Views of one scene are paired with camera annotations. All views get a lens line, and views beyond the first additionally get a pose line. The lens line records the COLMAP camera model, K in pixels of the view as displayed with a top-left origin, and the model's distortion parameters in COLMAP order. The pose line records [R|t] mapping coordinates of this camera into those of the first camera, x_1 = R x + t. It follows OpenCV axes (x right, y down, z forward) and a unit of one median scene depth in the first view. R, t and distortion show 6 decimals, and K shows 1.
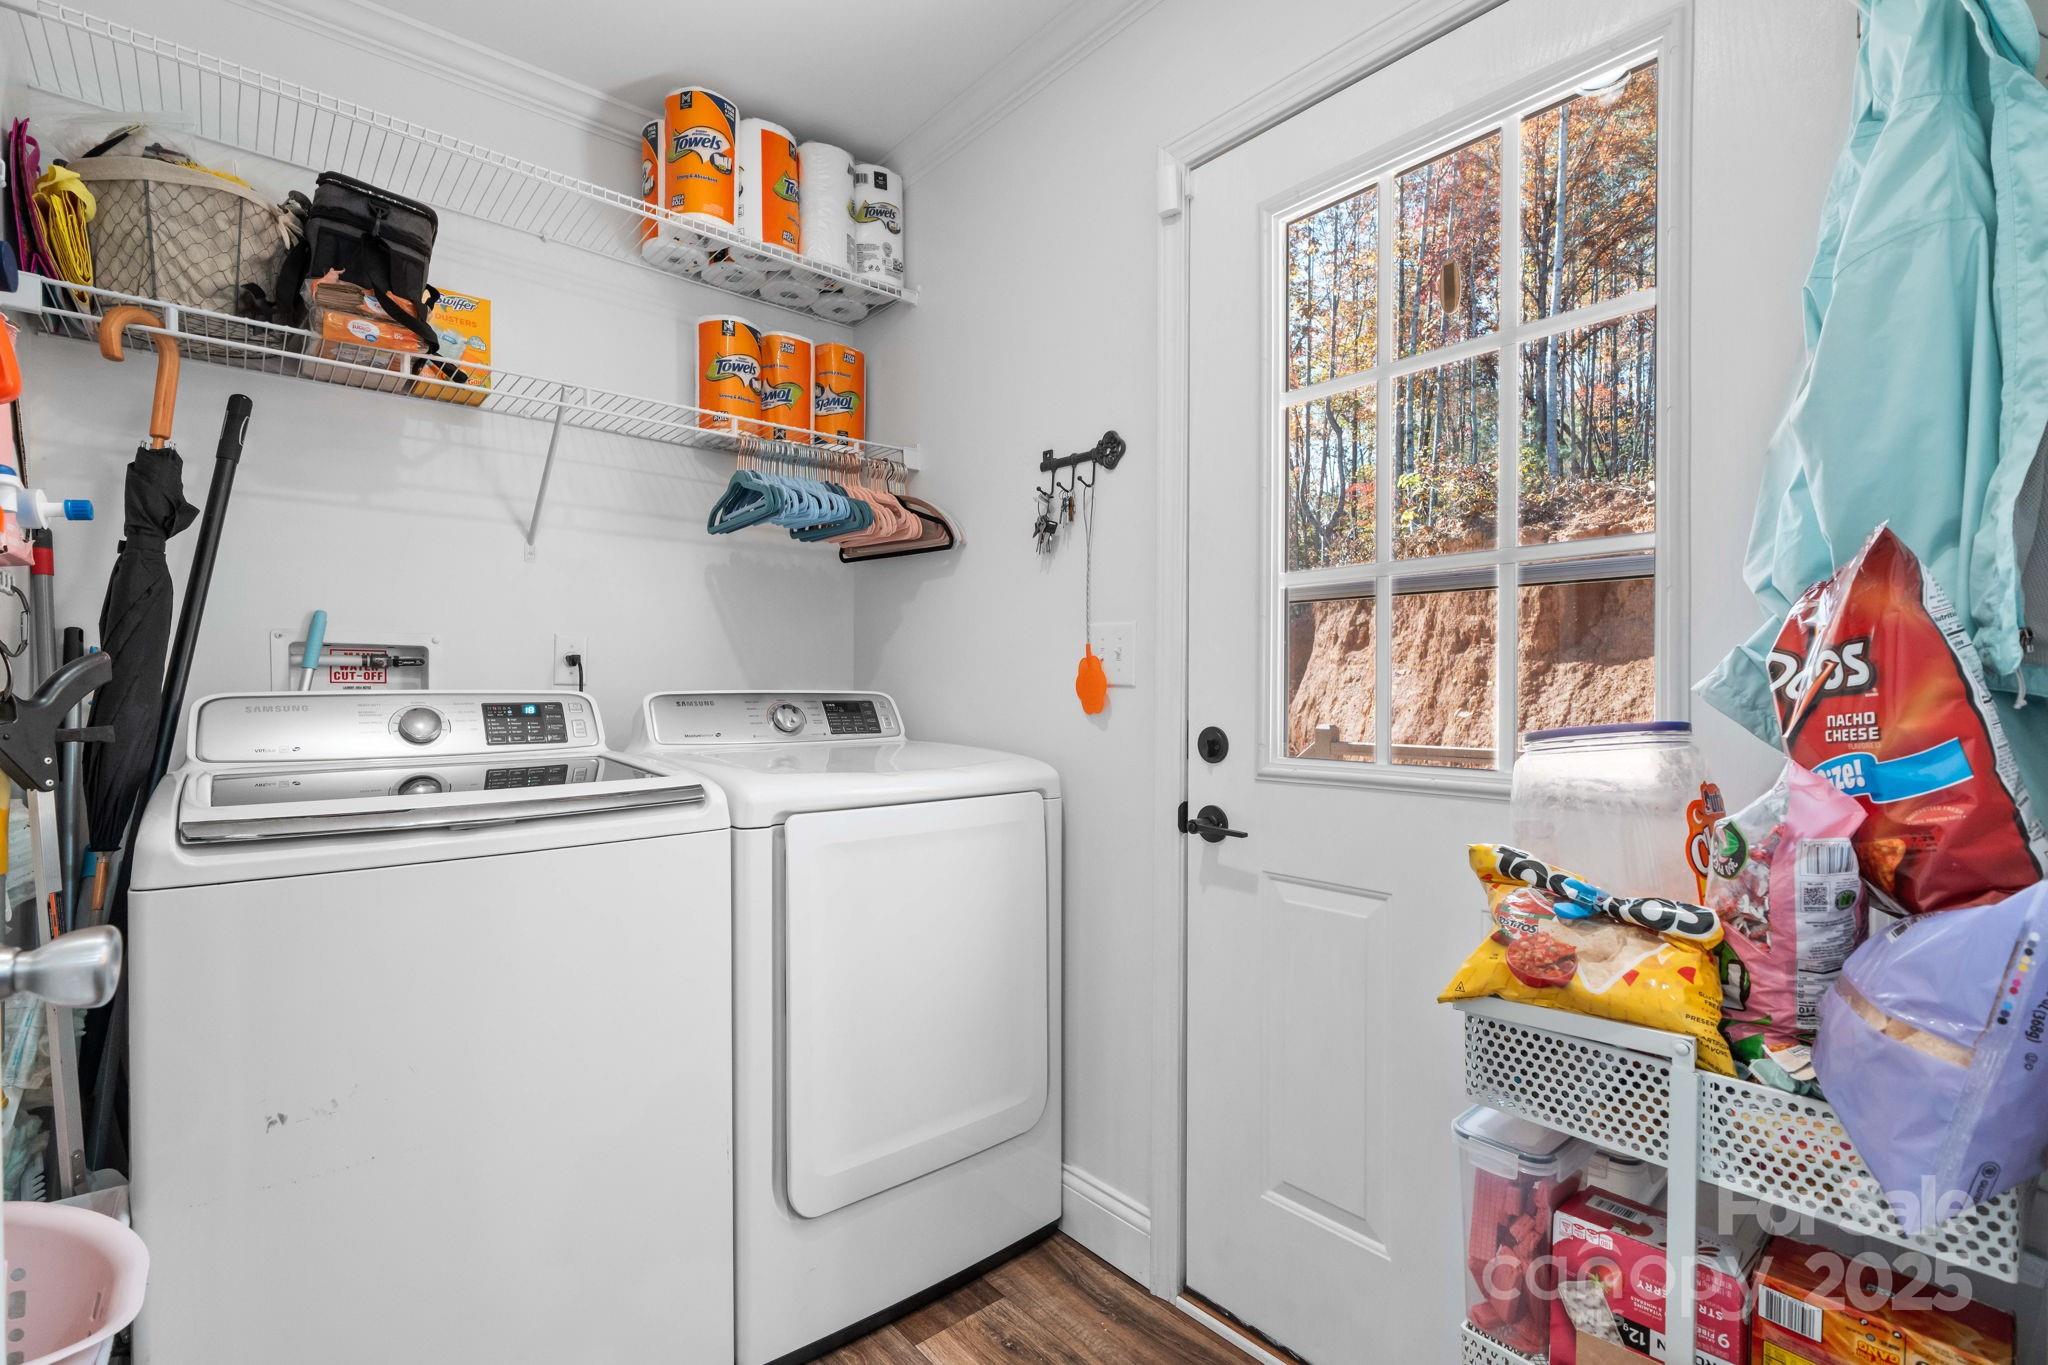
lens RADIAL K [[946.3, 0, 1025.0], [0, 946.3, 688.7], [0, 0, 1]] dist [0.000189, 0.000367]
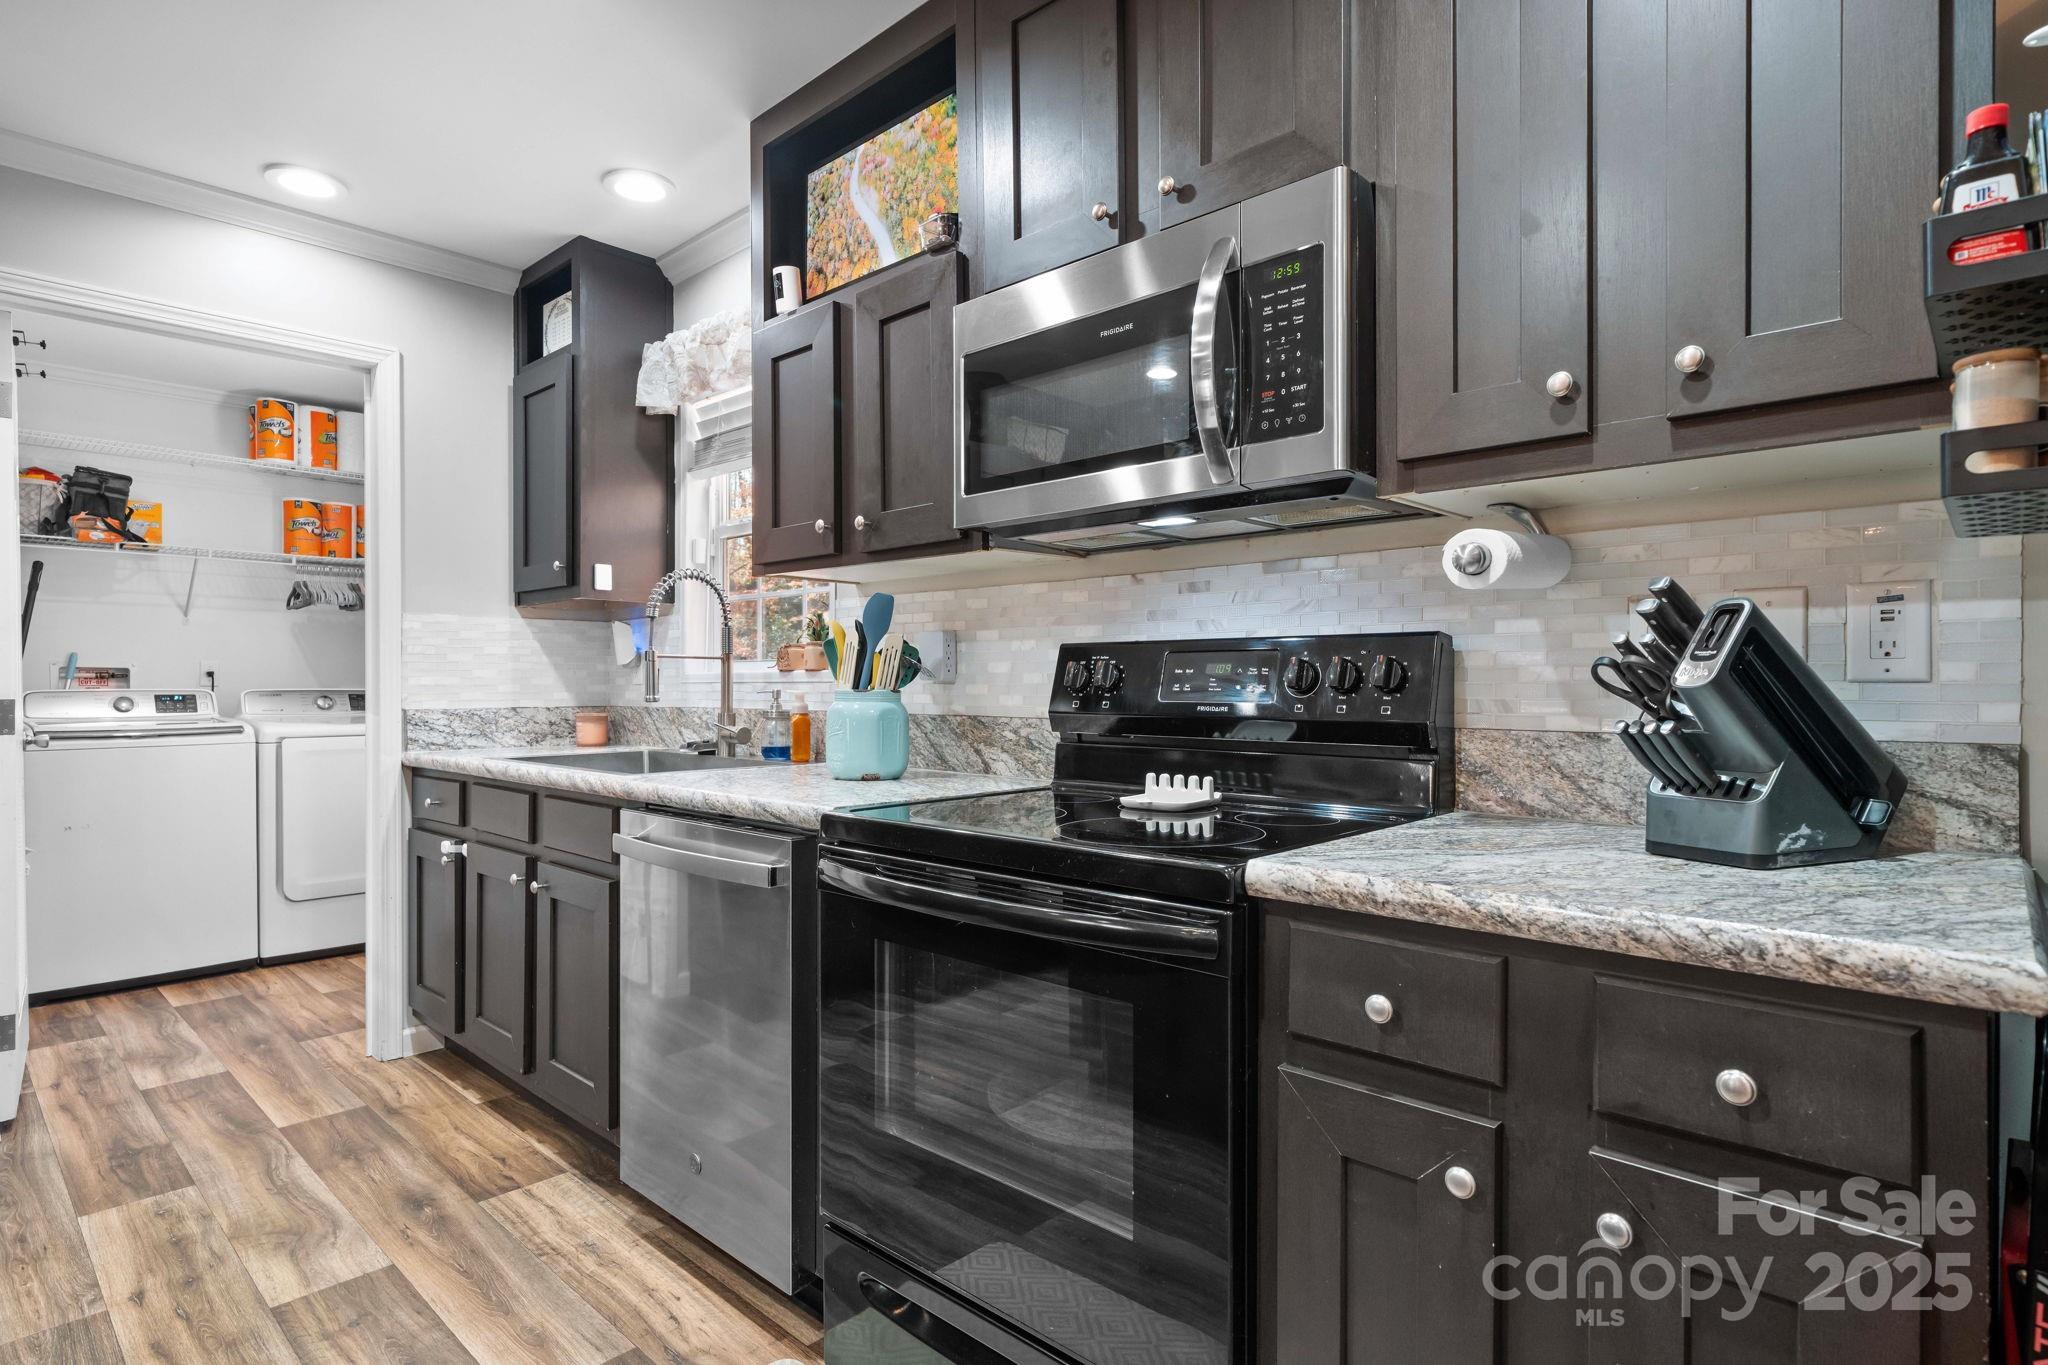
lens RADIAL K [[1068.1, 0, 1026.7], [0, 1068.1, 683.9], [0, 0, 1]] dist [0.001708, -0.000592]
pose [[0.993888, -0.002886, 0.110356, 1.118811], [0.003435, 0.999983, -0.004790, 0.008531], [-0.110340, 0.005139, 0.993881, -1.624652]]
